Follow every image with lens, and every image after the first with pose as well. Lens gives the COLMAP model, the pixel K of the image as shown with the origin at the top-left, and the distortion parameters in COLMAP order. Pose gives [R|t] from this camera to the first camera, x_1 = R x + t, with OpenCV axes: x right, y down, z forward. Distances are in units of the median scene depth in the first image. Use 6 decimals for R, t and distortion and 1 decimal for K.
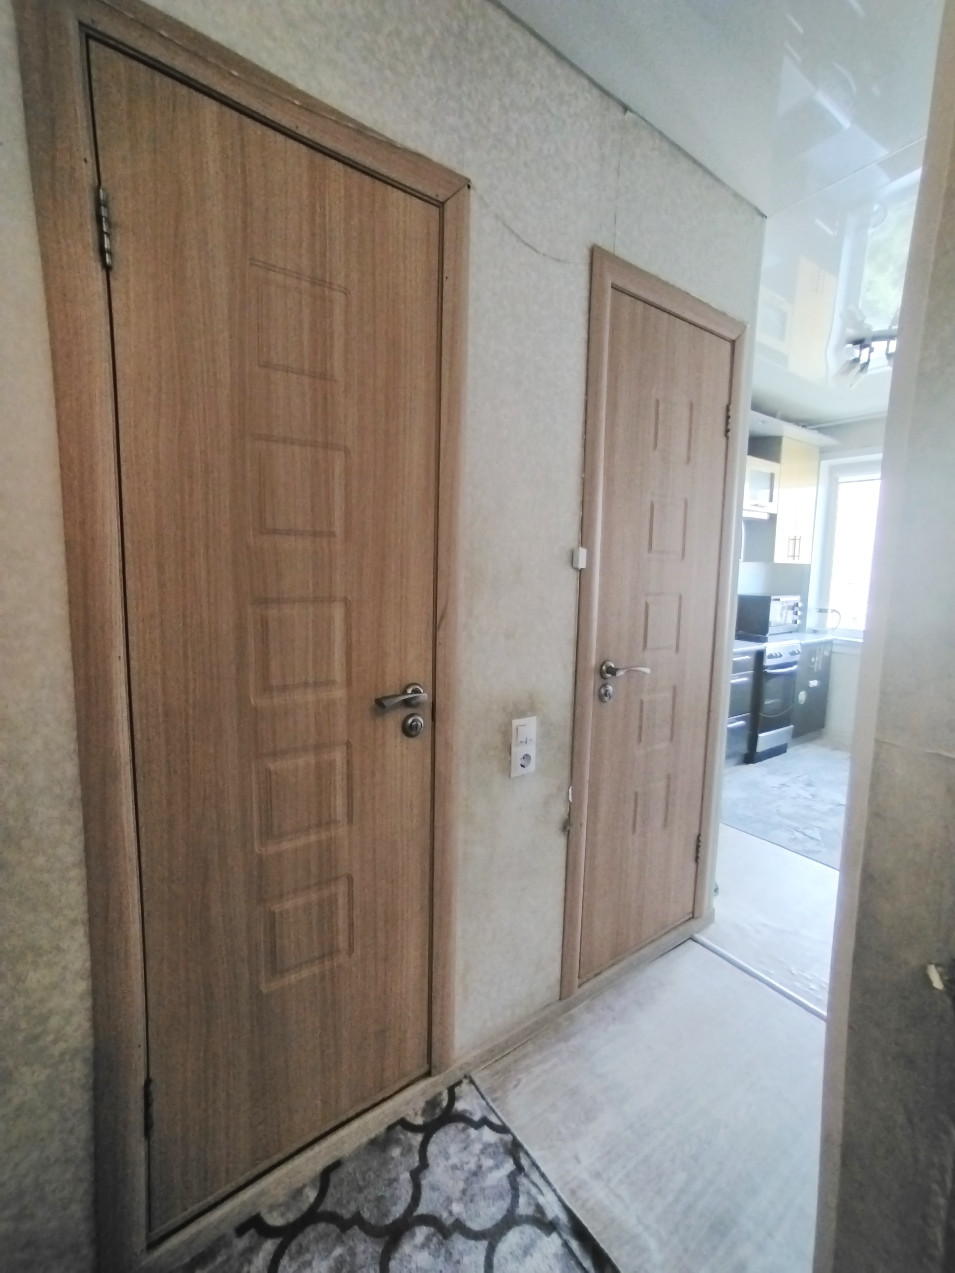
lens RADIAL K [[584.2, 0, 485.8], [0, 584.2, 631.4], [0, 0, 1]] dist [-0.052009, 0.042946]
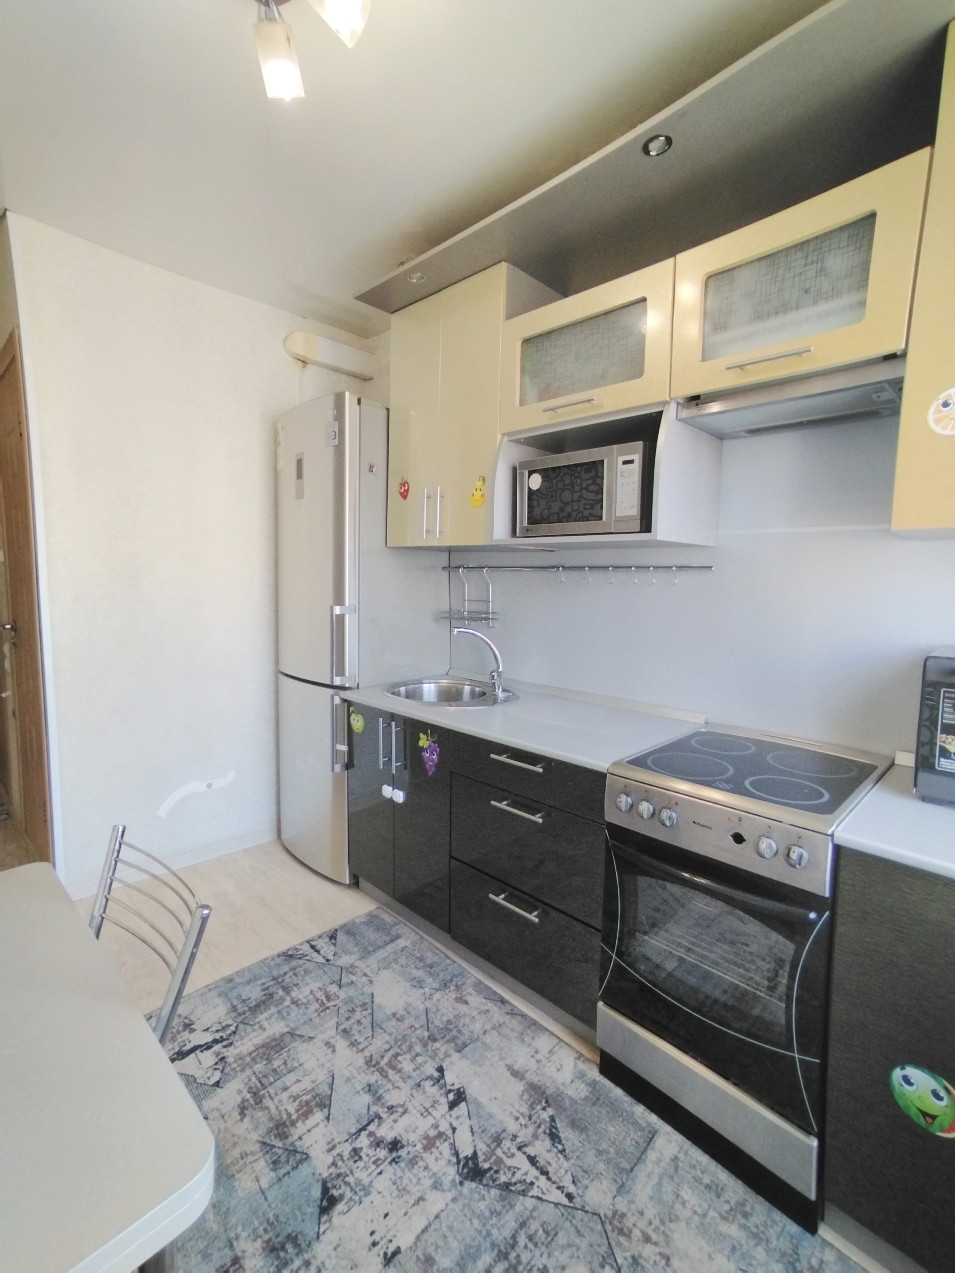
lens RADIAL K [[584.2, 0, 483.3], [0, 584.2, 635.4], [0, 0, 1]] dist [-0.052009, 0.042946]
pose [[0.144273, 0.074047, -0.986764, 0.744218], [-0.128907, 0.990105, 0.055450, -0.059032], [0.981106, 0.119201, 0.152390, 0.775041]]
